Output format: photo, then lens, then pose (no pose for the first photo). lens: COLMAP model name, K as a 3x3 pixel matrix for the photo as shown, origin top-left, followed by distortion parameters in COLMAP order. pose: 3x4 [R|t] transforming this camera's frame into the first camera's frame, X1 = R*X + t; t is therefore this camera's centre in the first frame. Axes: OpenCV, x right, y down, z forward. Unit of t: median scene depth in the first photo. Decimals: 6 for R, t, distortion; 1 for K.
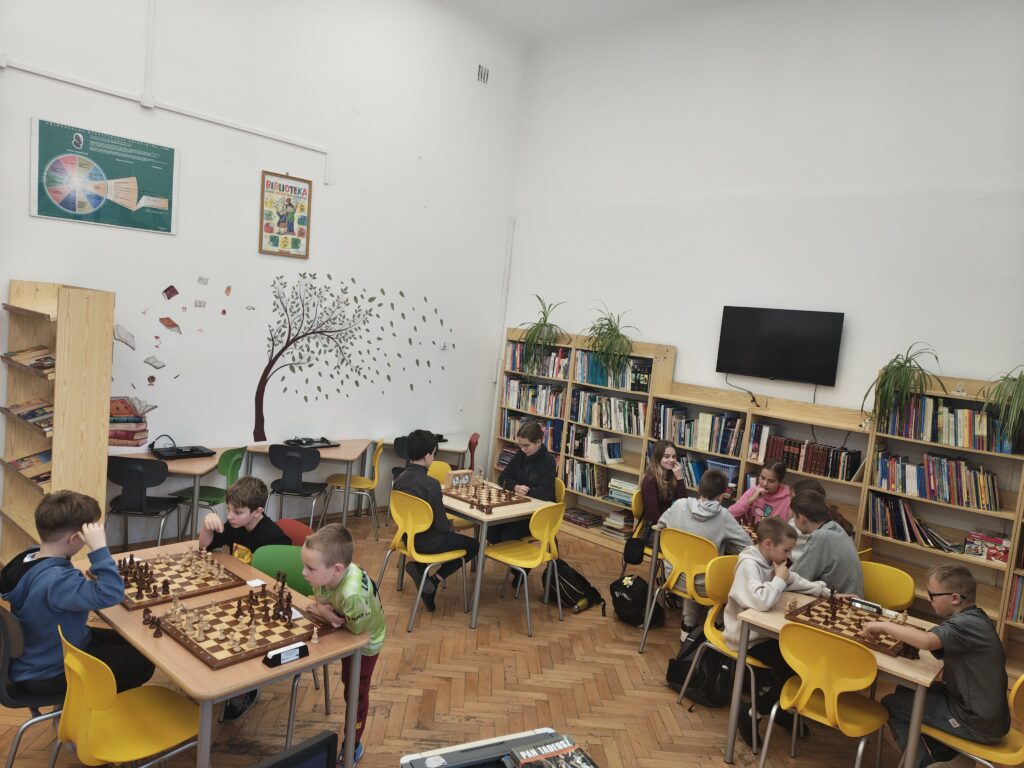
lens RADIAL K [[731.8, 0, 505.5], [0, 731.8, 383.9], [0, 0, 1]] dist [0.053728, -0.080991]
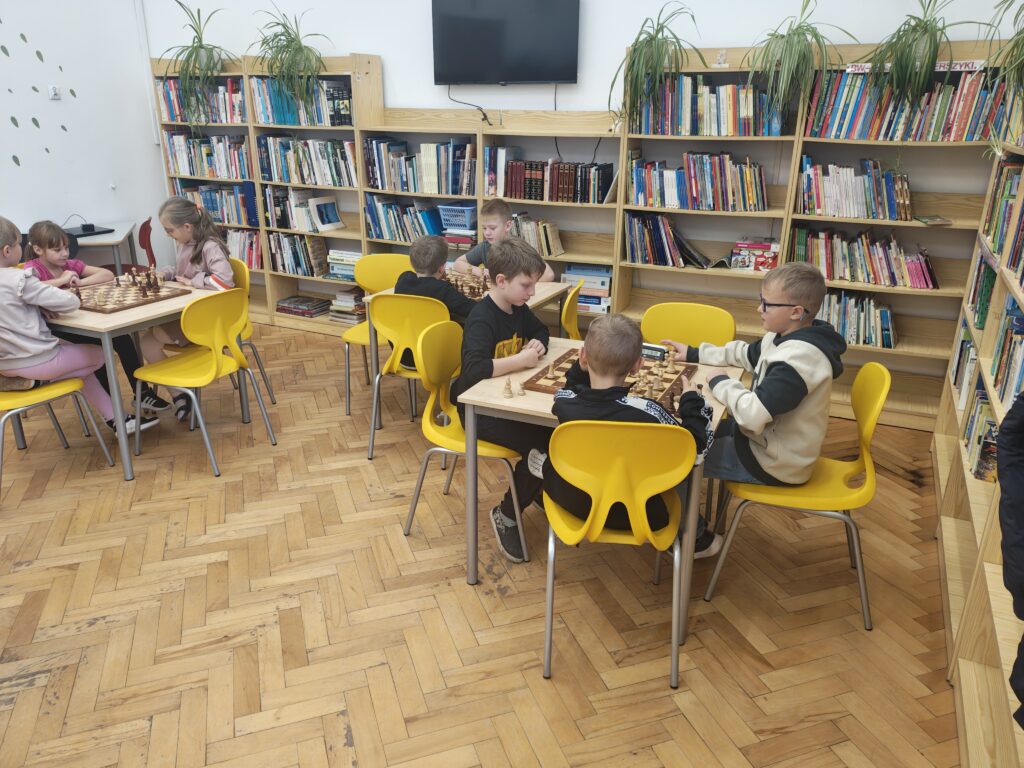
lens RADIAL K [[738.2, 0, 508.8], [0, 738.2, 392.6], [0, 0, 1]] dist [0.059081, -0.079376]
pose [[0.947113, -0.195914, 0.254155, 0.102513], [0.113584, 0.945399, 0.305482, 0.057381], [-0.300126, -0.260458, 0.917653, 0.193826]]
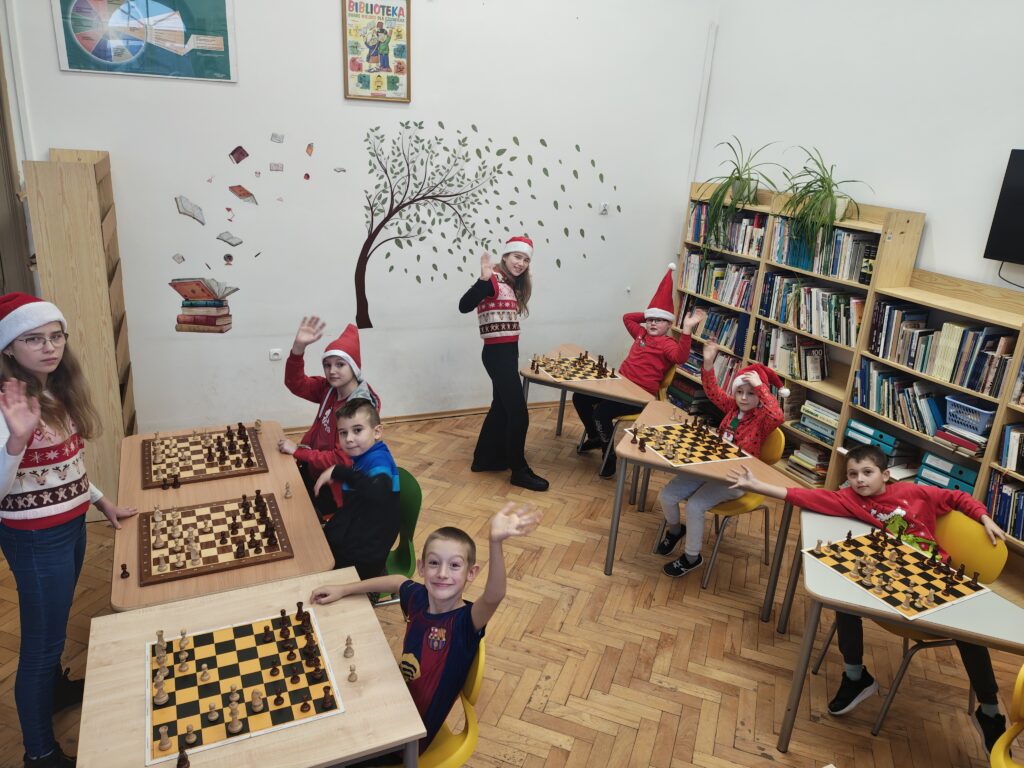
lens RADIAL K [[739.4, 0, 514.6], [0, 739.4, 384.0], [0, 0, 1]] dist [0.050849, -0.067840]
pose [[0.930860, 0.081977, -0.356062, 0.147926], [-0.005993, 0.977800, 0.209453, -0.041702], [0.365328, -0.192837, 0.910686, 0.249020]]
